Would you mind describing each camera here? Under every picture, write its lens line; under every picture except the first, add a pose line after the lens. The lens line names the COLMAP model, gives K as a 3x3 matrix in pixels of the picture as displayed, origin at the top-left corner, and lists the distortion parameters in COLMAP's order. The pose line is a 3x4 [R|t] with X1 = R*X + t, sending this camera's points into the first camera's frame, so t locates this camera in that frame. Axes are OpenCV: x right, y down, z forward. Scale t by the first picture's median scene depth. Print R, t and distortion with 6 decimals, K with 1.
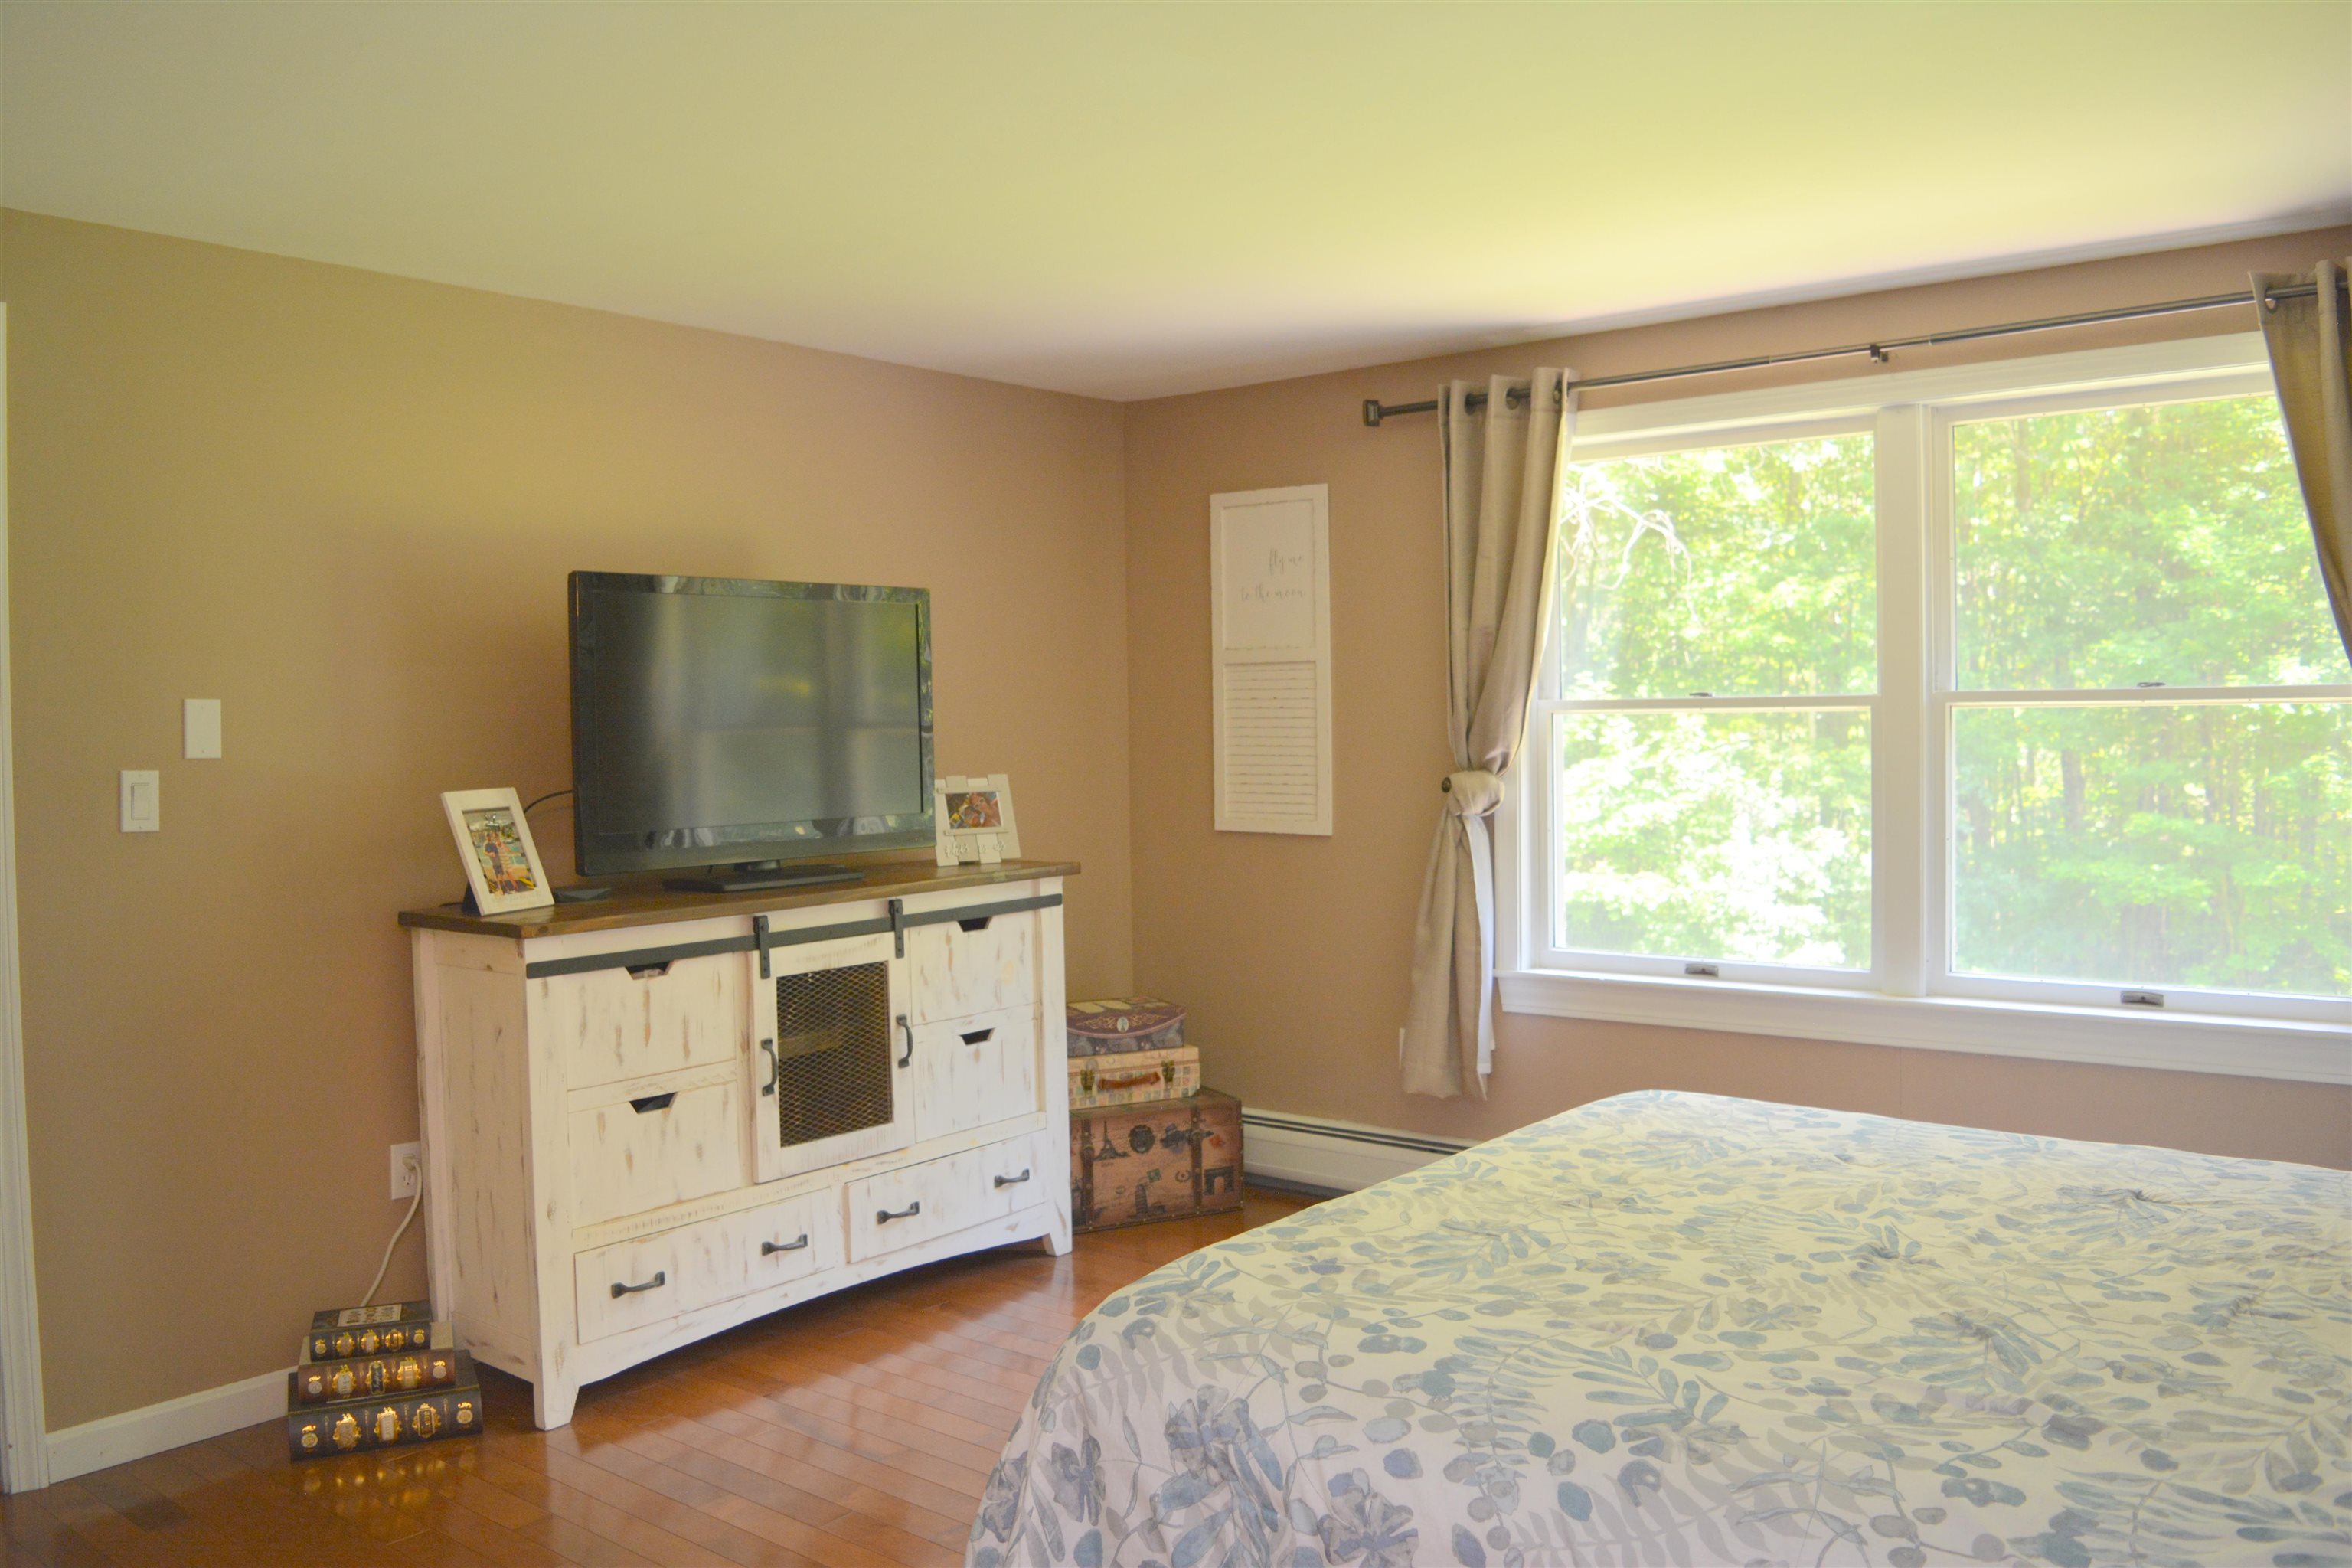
lens RADIAL K [[1844.2, 0, 1175.8], [0, 1844.2, 780.2], [0, 0, 1]] dist [-0.098455, 0.027319]
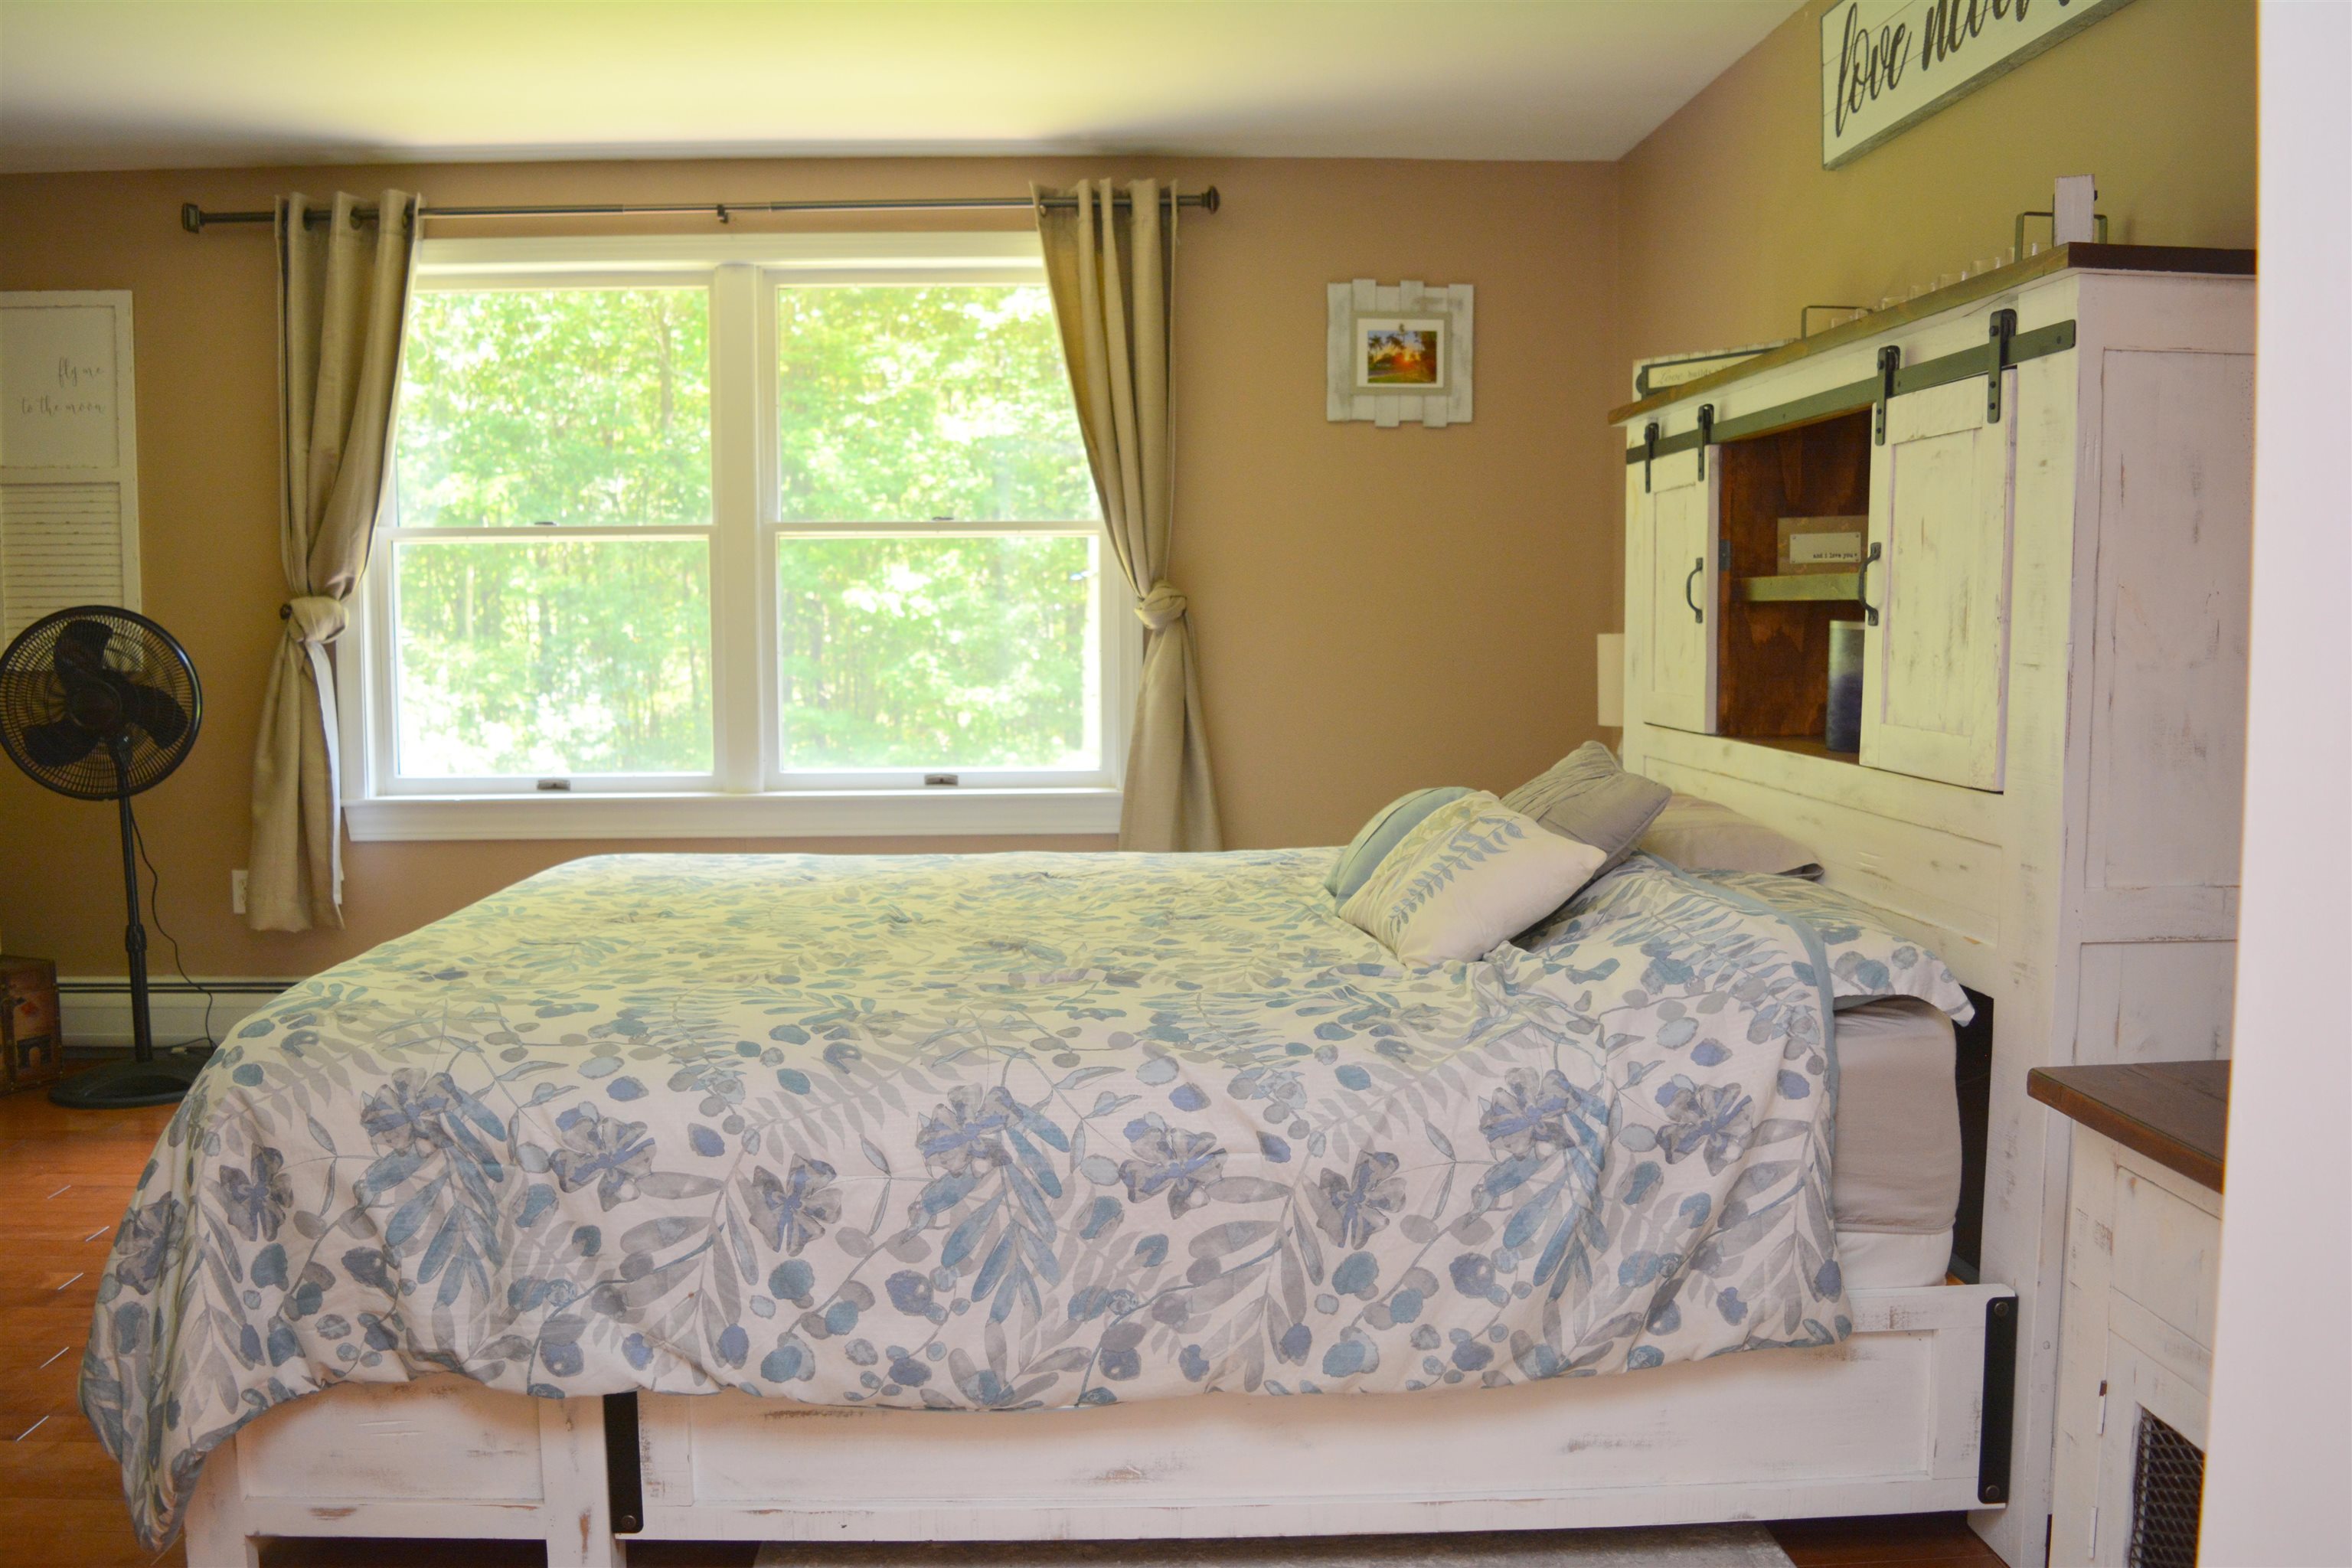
lens RADIAL K [[1844.2, 0, 1145.1], [0, 1844.2, 787.9], [0, 0, 1]] dist [-0.098455, 0.027319]
pose [[0.754575, -0.044673, 0.654691, -0.156416], [0.013675, 0.998534, 0.052374, 0.058685], [-0.656071, -0.030568, 0.754080, -0.023128]]
